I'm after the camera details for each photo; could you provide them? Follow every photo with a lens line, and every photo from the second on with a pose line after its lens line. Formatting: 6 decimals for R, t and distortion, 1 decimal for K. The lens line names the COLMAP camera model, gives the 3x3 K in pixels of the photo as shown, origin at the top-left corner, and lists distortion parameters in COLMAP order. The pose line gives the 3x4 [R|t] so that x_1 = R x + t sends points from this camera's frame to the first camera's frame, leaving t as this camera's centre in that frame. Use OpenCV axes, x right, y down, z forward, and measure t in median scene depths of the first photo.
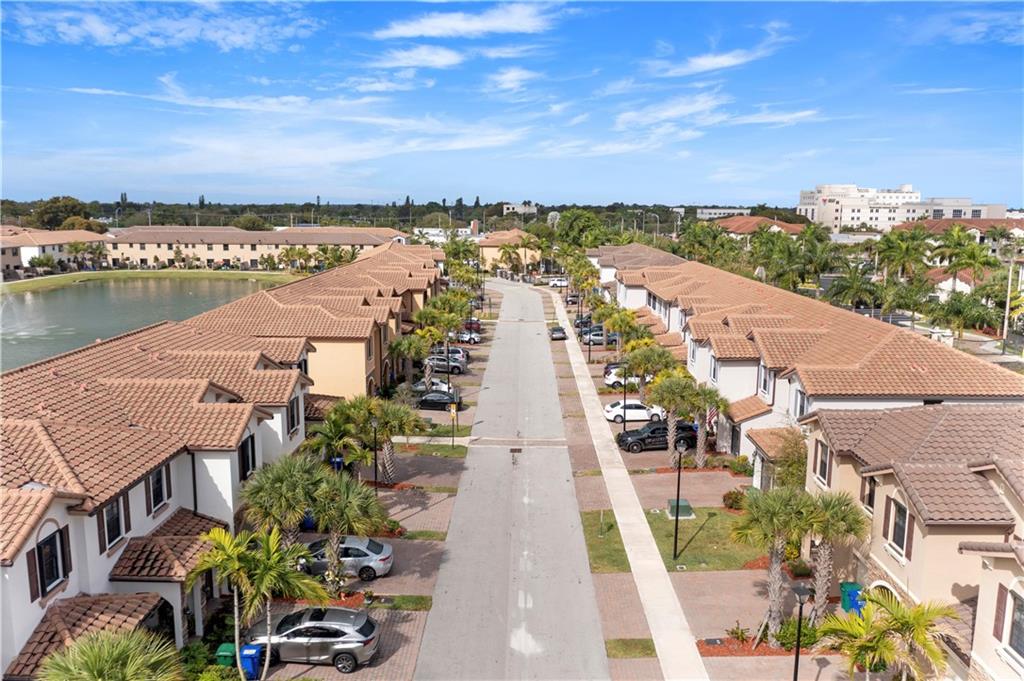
lens RADIAL K [[812.5, 0, 508.2], [0, 812.5, 340.2], [0, 0, 1]] dist [-0.013621, 0.009544]
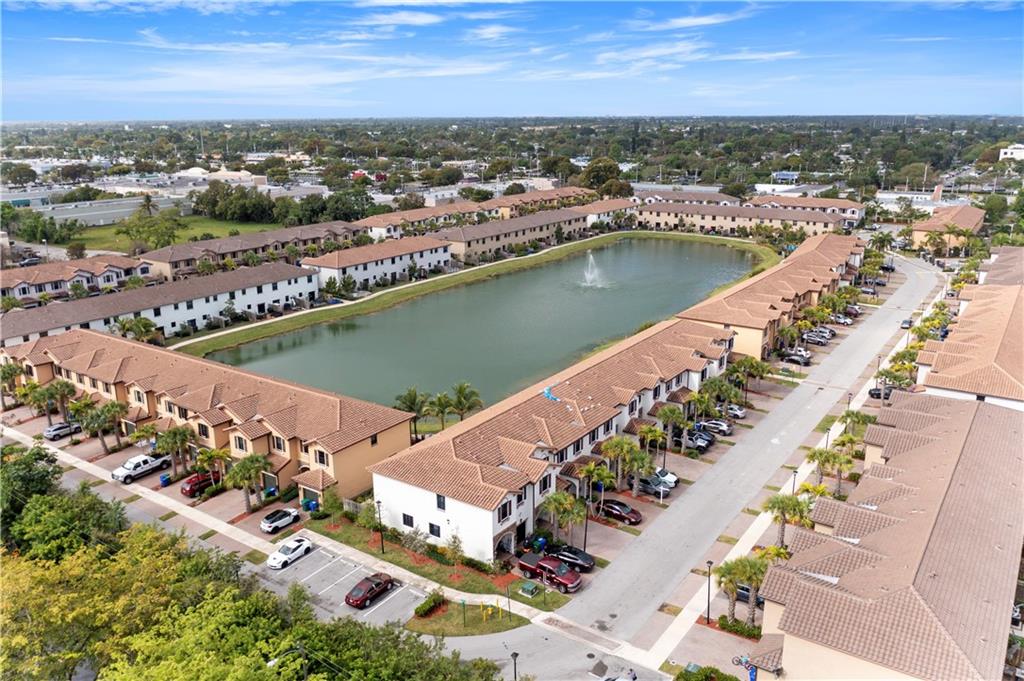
lens RADIAL K [[812.5, 0, 508.2], [0, 812.5, 340.2], [0, 0, 1]] dist [-0.013621, 0.009544]
pose [[0.834890, 0.135628, -0.533445, 0.405823], [-0.076175, 0.988311, 0.132056, -0.198226], [0.545120, -0.069617, 0.835463, -1.170710]]
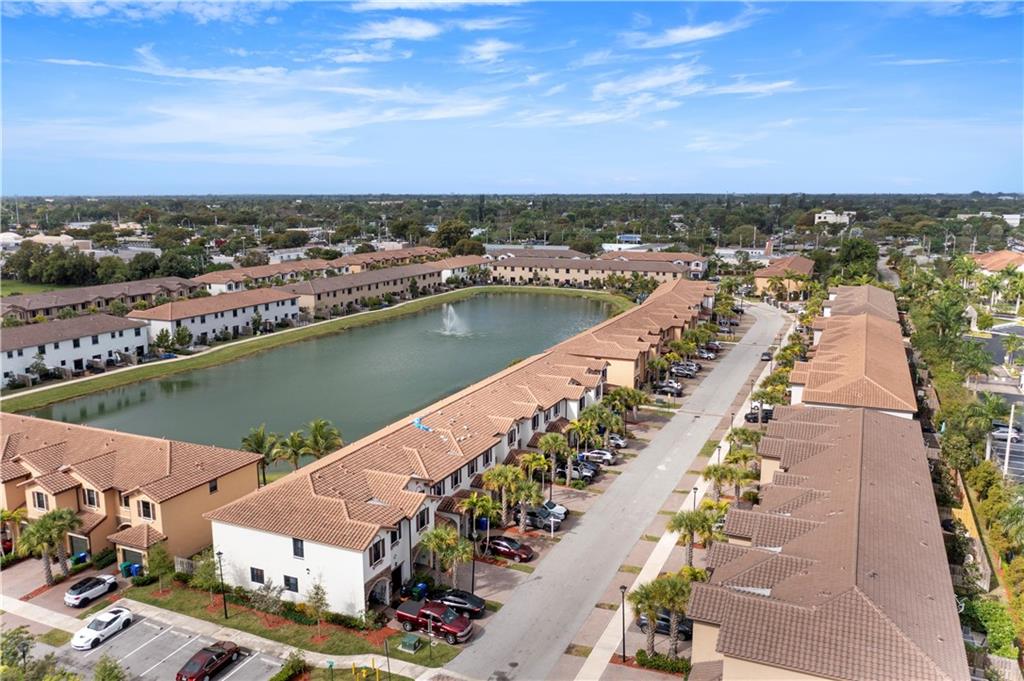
lens RADIAL K [[812.5, 0, 508.2], [0, 812.5, 340.2], [0, 0, 1]] dist [-0.013621, 0.009544]
pose [[0.922279, 0.060501, -0.381760, 0.314283], [-0.053829, 0.998153, 0.028144, -0.090355], [0.382758, -0.005407, 0.923833, -1.054480]]
